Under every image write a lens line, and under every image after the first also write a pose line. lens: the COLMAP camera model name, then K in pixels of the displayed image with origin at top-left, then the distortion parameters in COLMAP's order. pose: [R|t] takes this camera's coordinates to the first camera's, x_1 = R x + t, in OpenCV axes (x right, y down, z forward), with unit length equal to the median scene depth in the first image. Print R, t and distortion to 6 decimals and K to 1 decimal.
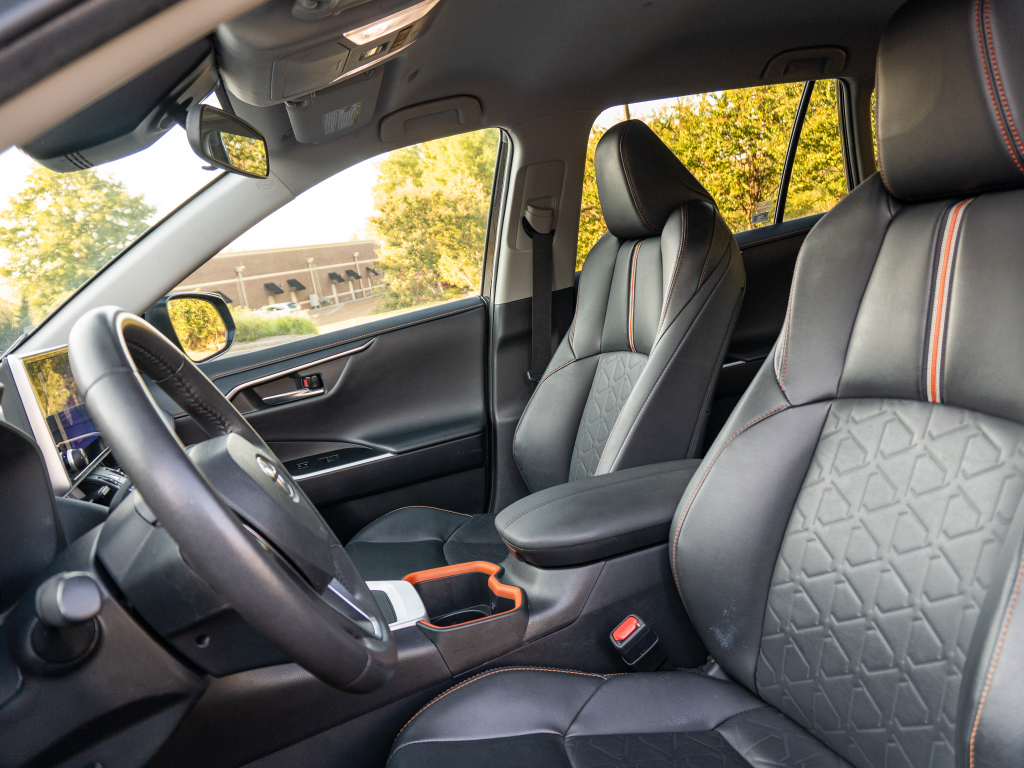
lens RADIAL K [[799.3, 0, 512.0], [0, 799.3, 384.0], [0, 0, 1]] dist [-0.011004, -0.009438]
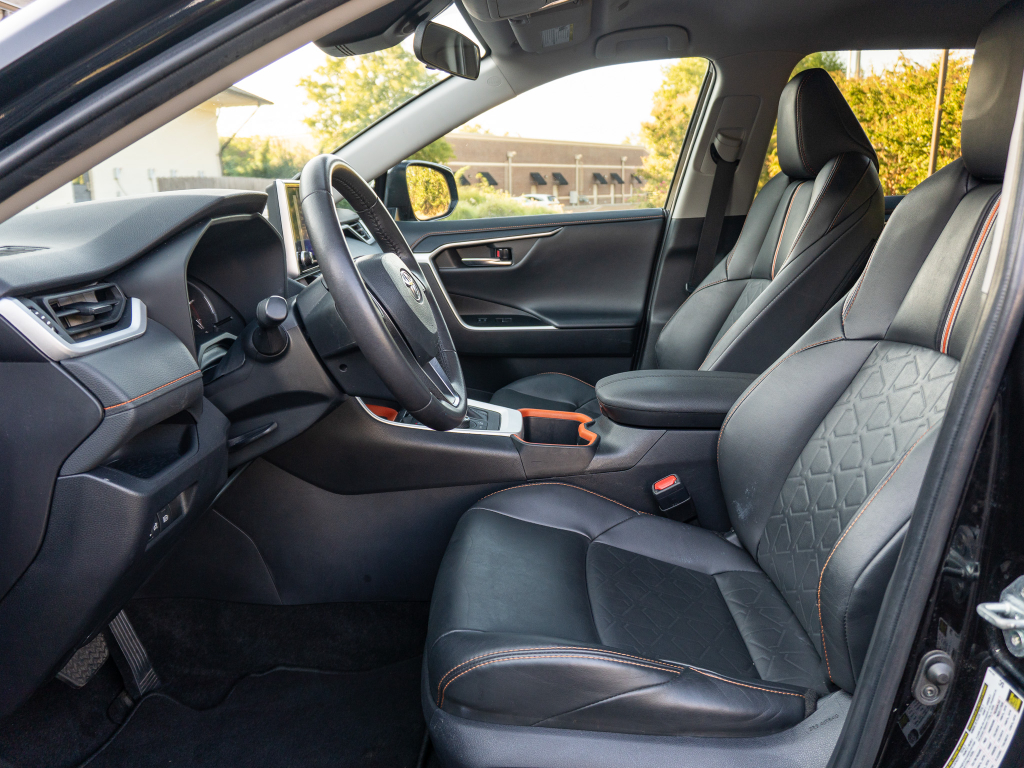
lens RADIAL K [[799.3, 0, 512.0], [0, 799.3, 384.0], [0, 0, 1]] dist [-0.011004, -0.009438]
pose [[0.934217, 0.237449, -0.266188, 0.127715], [-0.206854, 0.968586, 0.138034, 0.018487], [0.290602, -0.073892, 0.953987, -0.157194]]
